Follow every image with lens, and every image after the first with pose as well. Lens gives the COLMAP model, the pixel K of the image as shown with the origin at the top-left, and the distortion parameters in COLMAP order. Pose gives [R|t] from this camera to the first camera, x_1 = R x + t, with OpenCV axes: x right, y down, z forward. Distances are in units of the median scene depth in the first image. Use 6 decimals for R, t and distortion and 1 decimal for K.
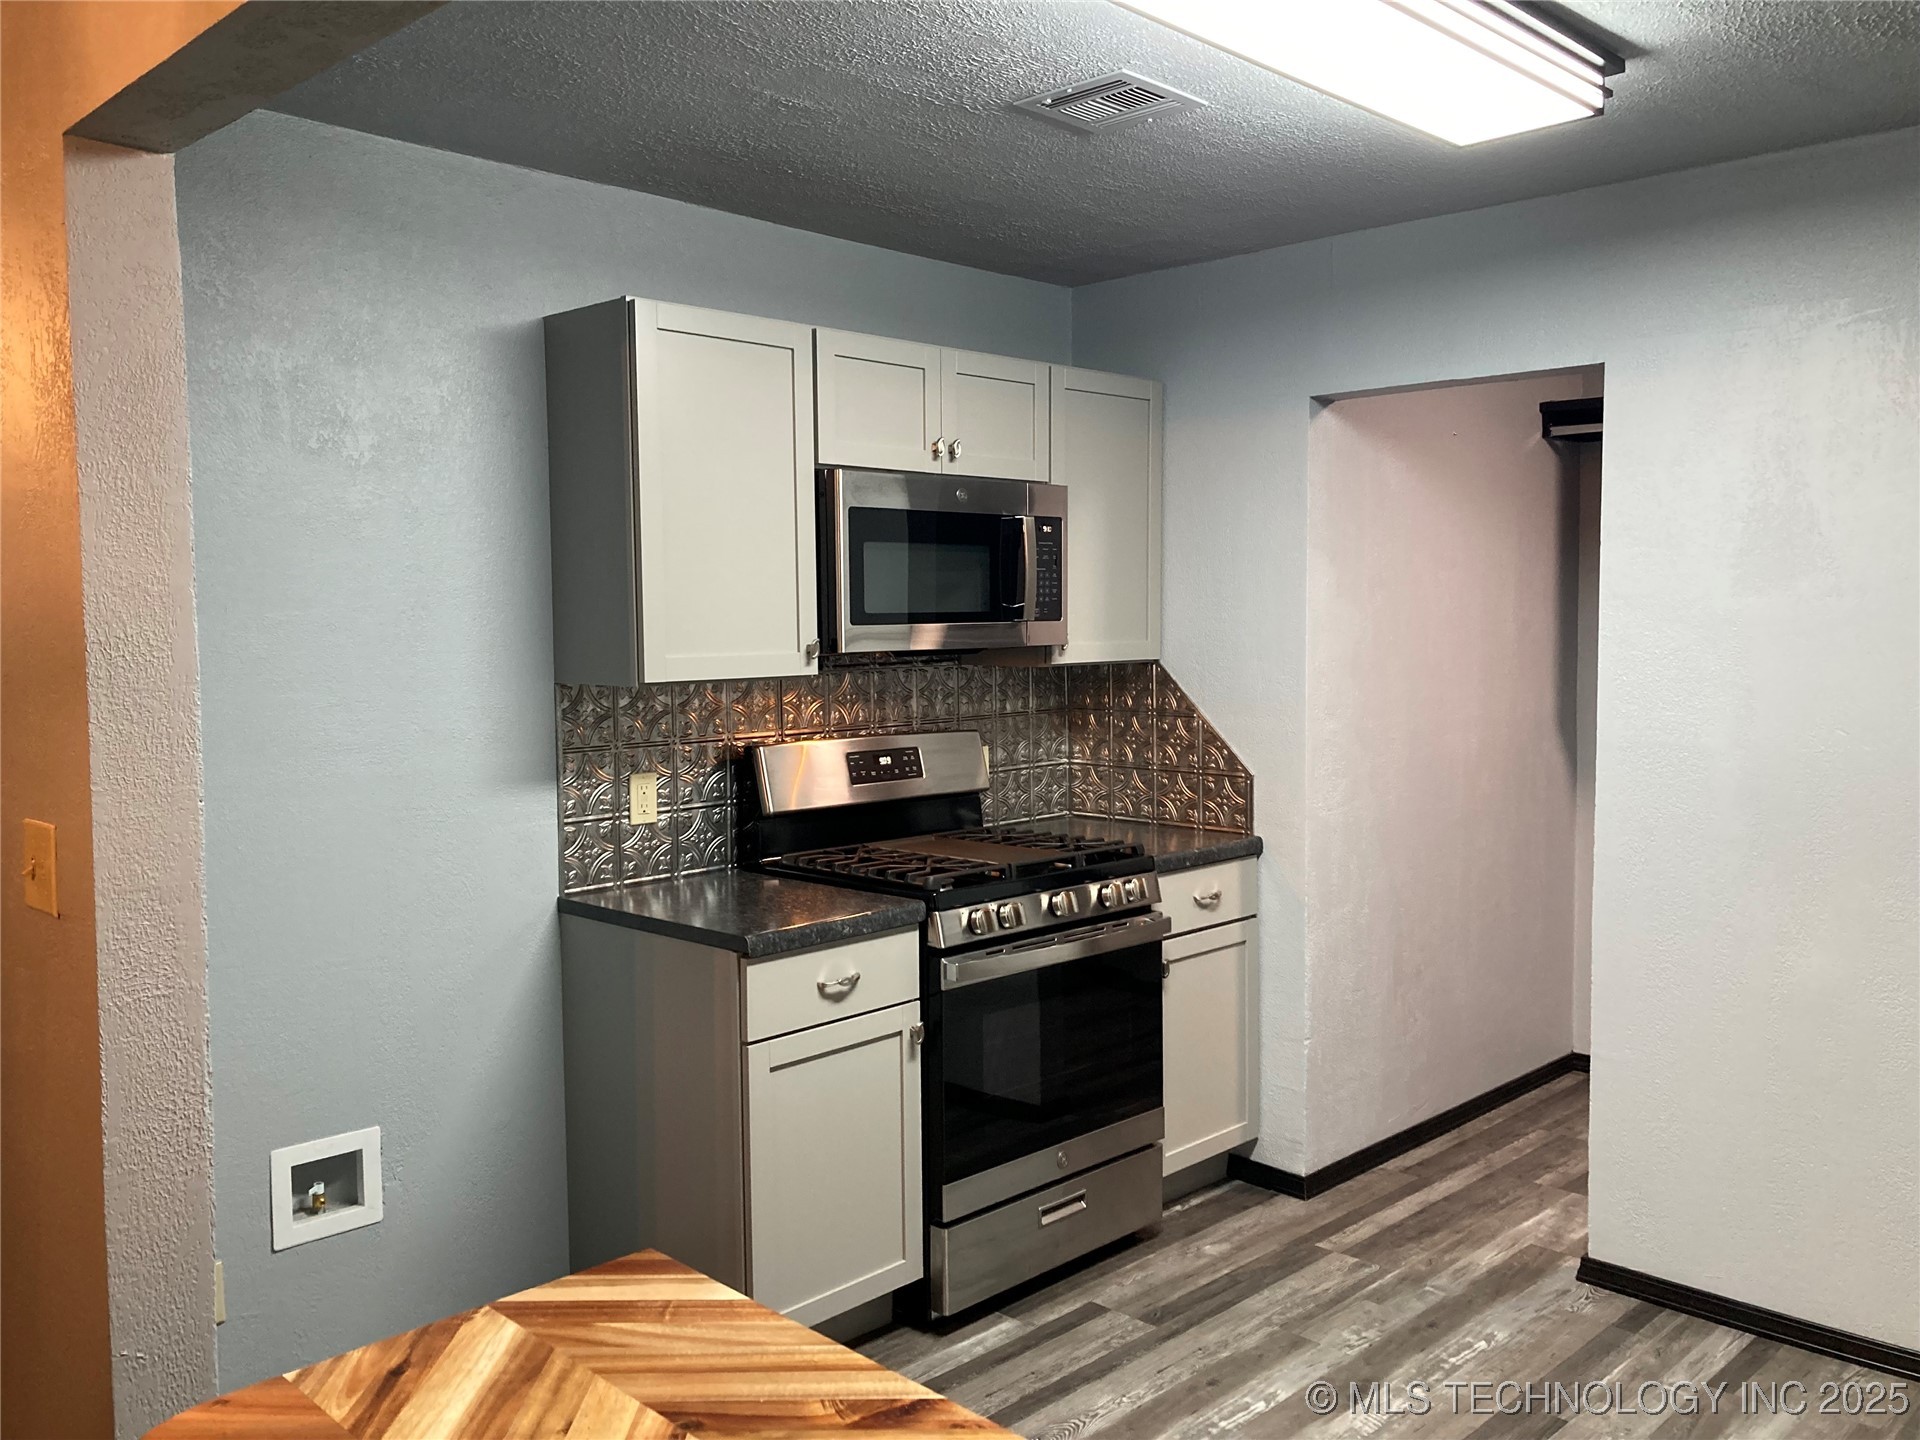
lens RADIAL K [[1575.3, 0, 964.4], [0, 1575.3, 702.6], [0, 0, 1]] dist [0.034444, -0.017999]
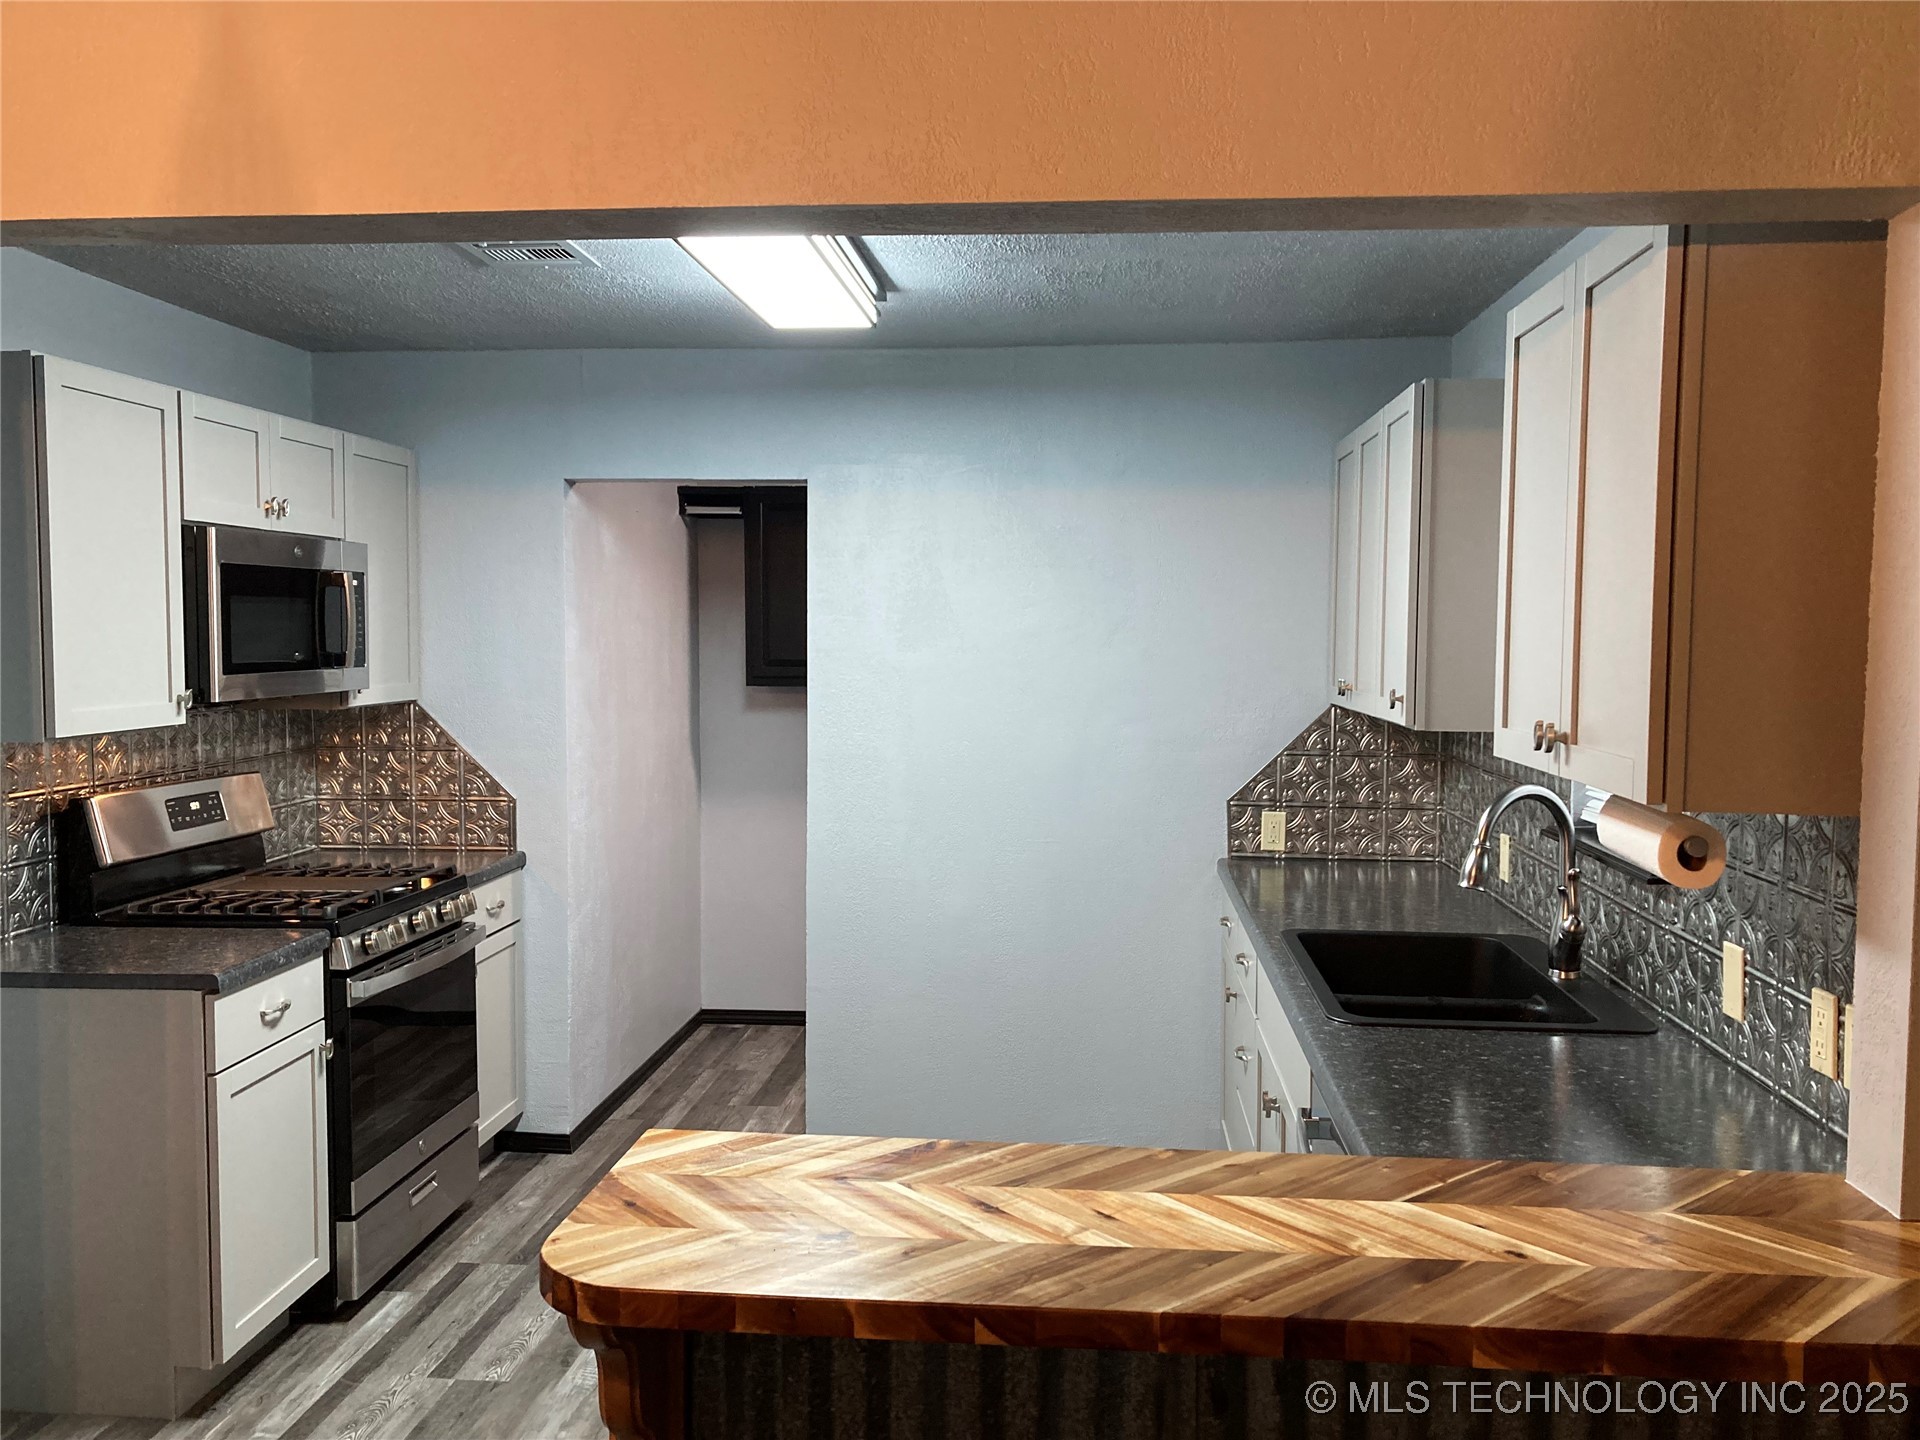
lens RADIAL K [[1598.1, 0, 961.6], [0, 1598.1, 723.9], [0, 0, 1]] dist [0.037625, -0.000983]
pose [[0.768826, -0.029162, 0.638793, -0.337788], [0.027581, 0.999542, 0.012436, -0.015643], [-0.638863, 0.008058, 0.769278, -0.123037]]
